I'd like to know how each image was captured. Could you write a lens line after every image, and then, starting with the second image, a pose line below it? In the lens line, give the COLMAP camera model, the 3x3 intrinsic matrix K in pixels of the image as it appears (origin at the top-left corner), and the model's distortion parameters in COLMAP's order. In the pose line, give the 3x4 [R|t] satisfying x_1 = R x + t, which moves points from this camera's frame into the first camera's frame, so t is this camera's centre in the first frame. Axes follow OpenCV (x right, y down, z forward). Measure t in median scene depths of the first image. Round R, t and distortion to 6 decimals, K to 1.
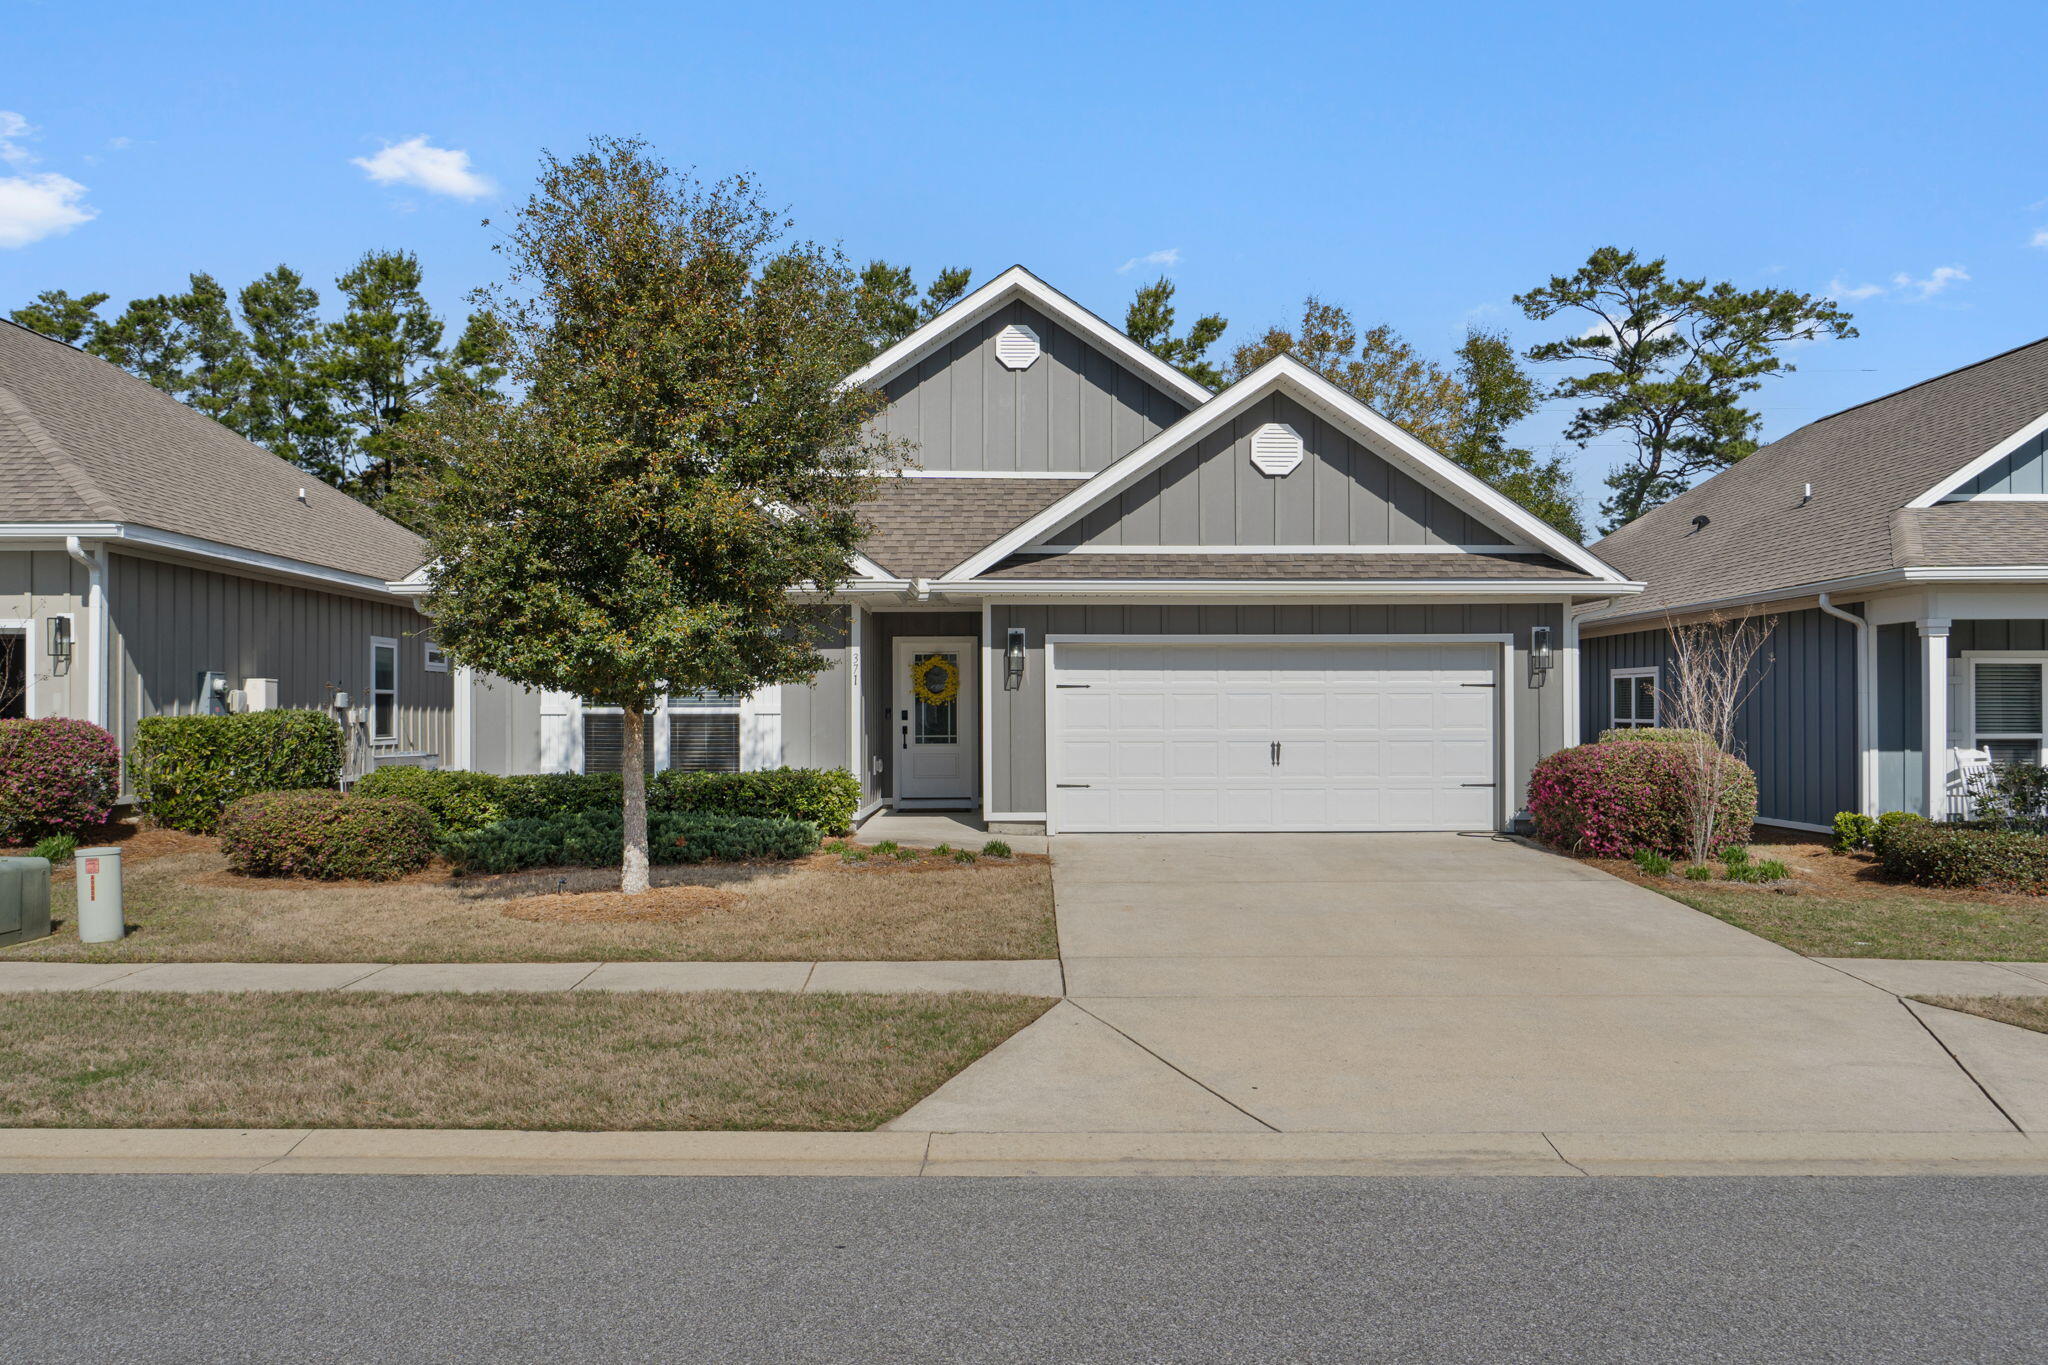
lens RADIAL K [[1666.8, 0, 1024.1], [0, 1666.8, 714.8], [0, 0, 1]] dist [-0.000624, 0.000165]
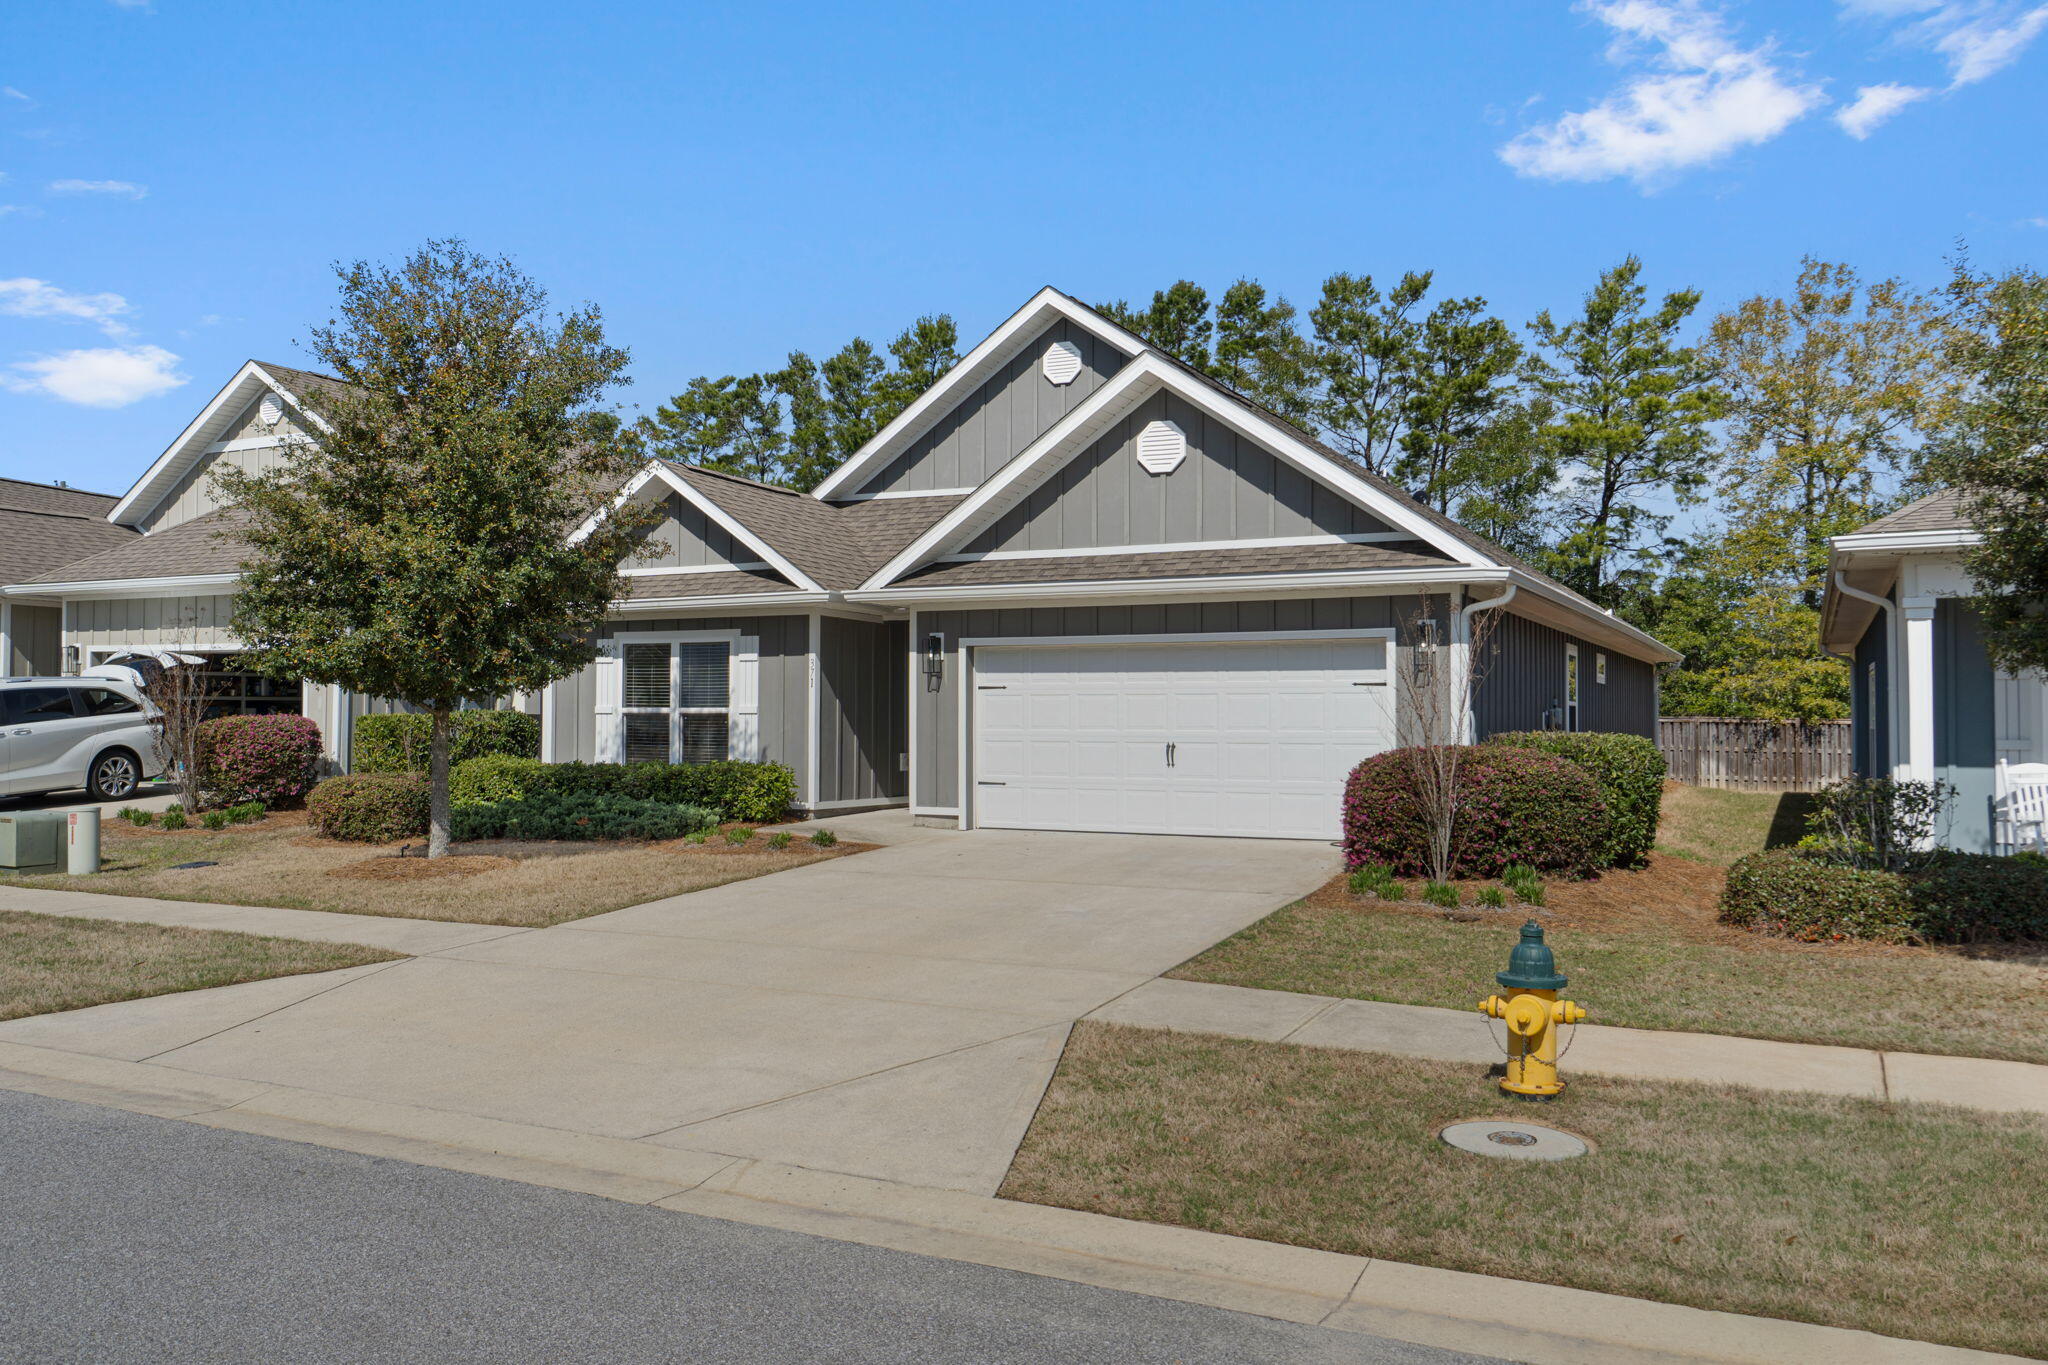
lens RADIAL K [[1615.2, 0, 1024.0], [0, 1615.2, 682.5], [0, 0, 1]] dist [-0.006025, -0.001194]
pose [[0.888791, -0.006433, -0.458268, 0.516144], [-0.004832, 0.999714, -0.023405, 0.003228], [0.458288, 0.023017, 0.888506, 0.114179]]
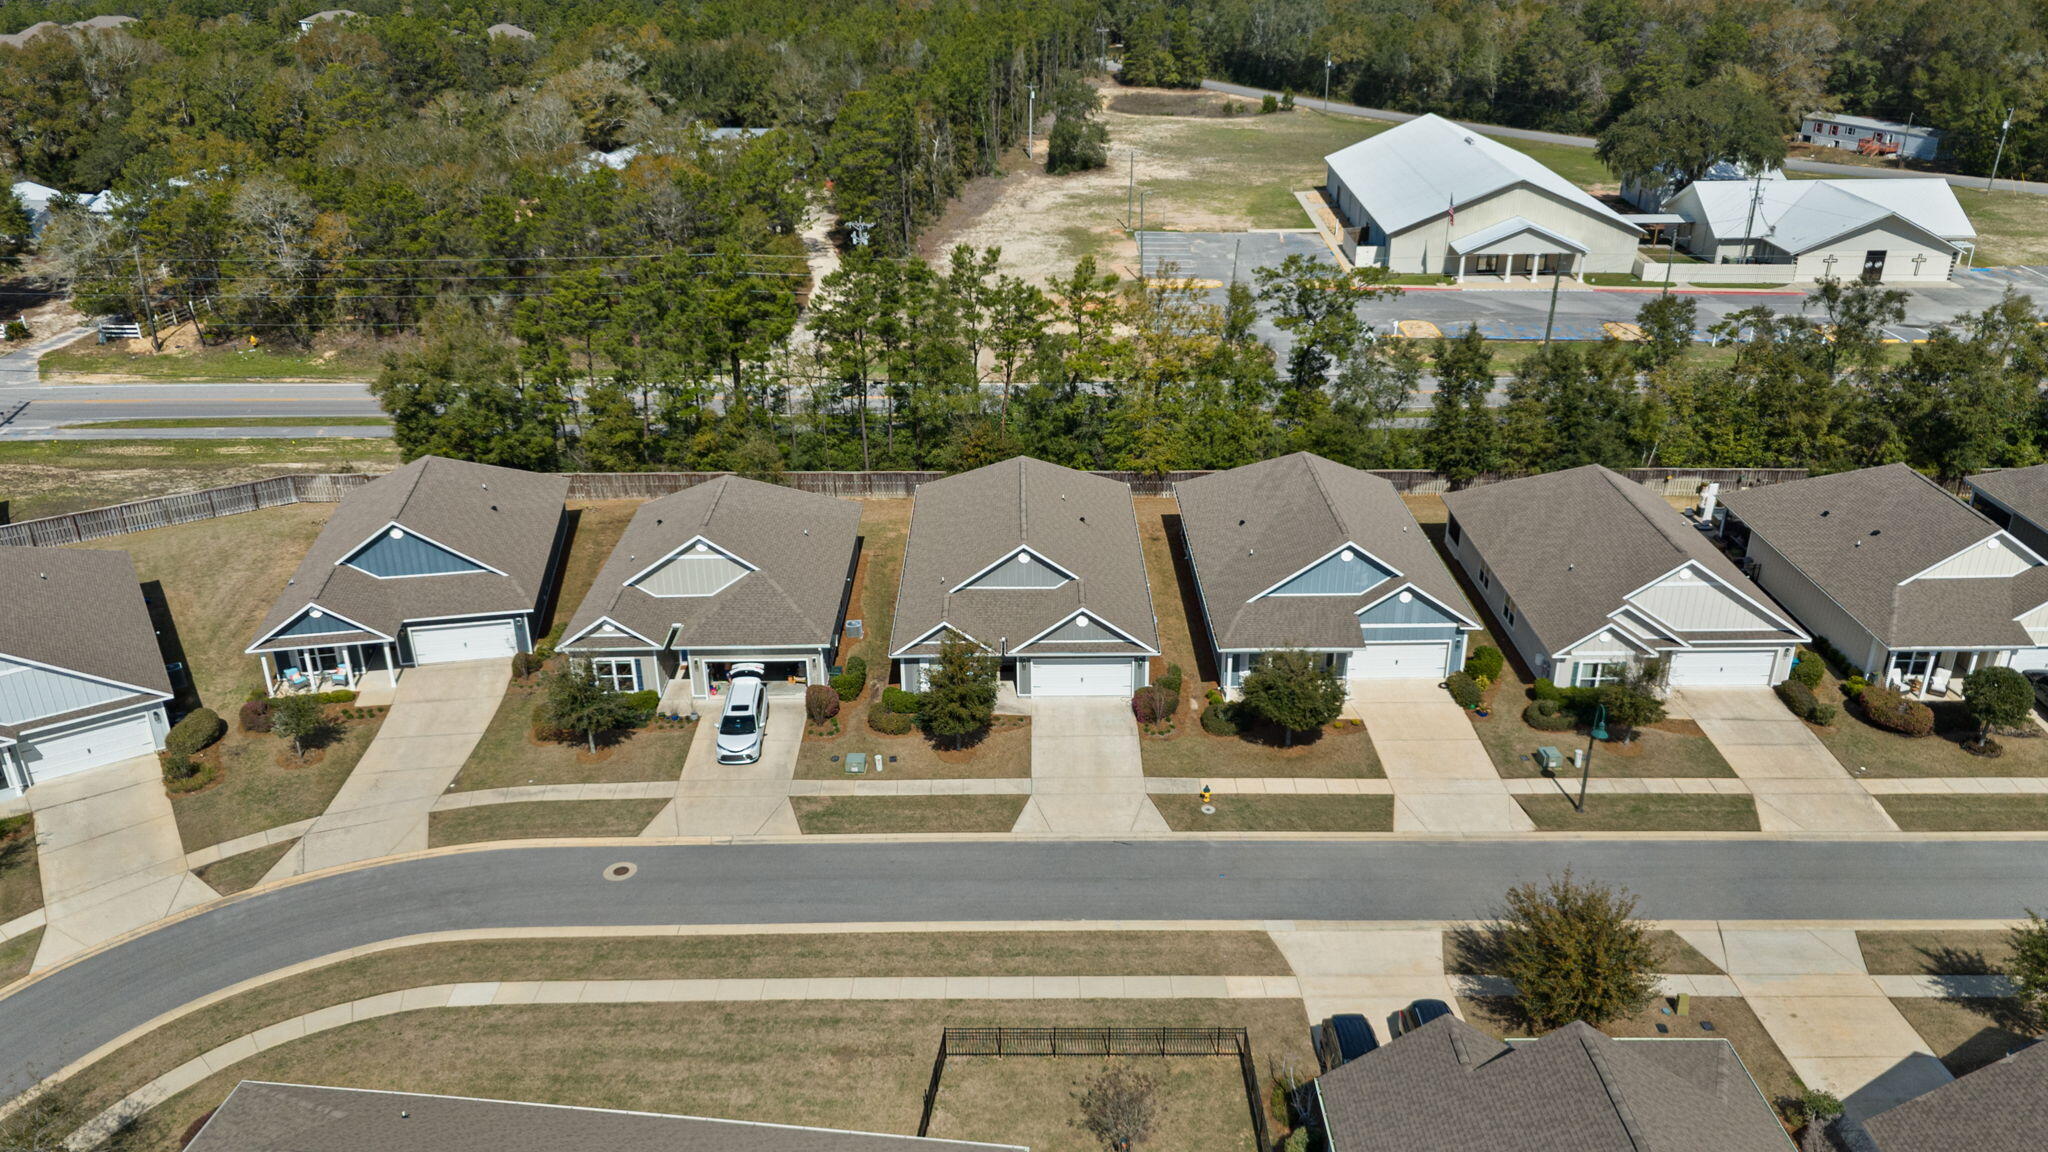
lens RADIAL K [[1583.0, 0, 1024.0], [0, 1583.0, 576.0], [0, 0, 1]] dist [-0.001311, 0.000814]
pose [[0.999977, -0.002650, -0.006275, 0.021667], [0.005114, 0.900568, 0.434685, -2.106800], [0.004499, -0.434707, 0.900561, -2.743768]]
